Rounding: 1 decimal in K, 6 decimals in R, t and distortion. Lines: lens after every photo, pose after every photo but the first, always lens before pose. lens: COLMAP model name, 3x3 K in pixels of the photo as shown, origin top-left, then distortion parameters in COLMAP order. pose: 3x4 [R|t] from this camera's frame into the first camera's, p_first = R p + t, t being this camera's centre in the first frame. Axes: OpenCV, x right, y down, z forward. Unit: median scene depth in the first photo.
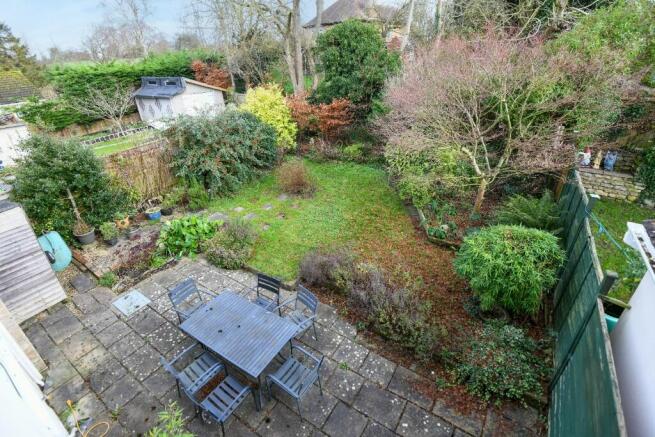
lens RADIAL K [[300.2, 0, 327.5], [0, 300.2, 218.5], [0, 0, 1]] dist [-0.033928, -0.000573]
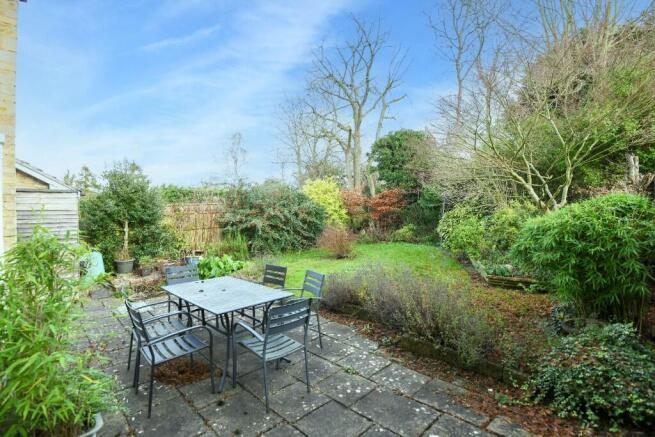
lens RADIAL K [[310.8, 0, 327.5], [0, 310.8, 218.5], [0, 0, 1]] dist [-0.033550, -0.000665]
pose [[0.976417, 0.010079, -0.215659, 0.135953], [-0.109009, 0.885242, -0.452176, 0.455664], [0.186354, 0.465021, 0.865464, 0.190734]]
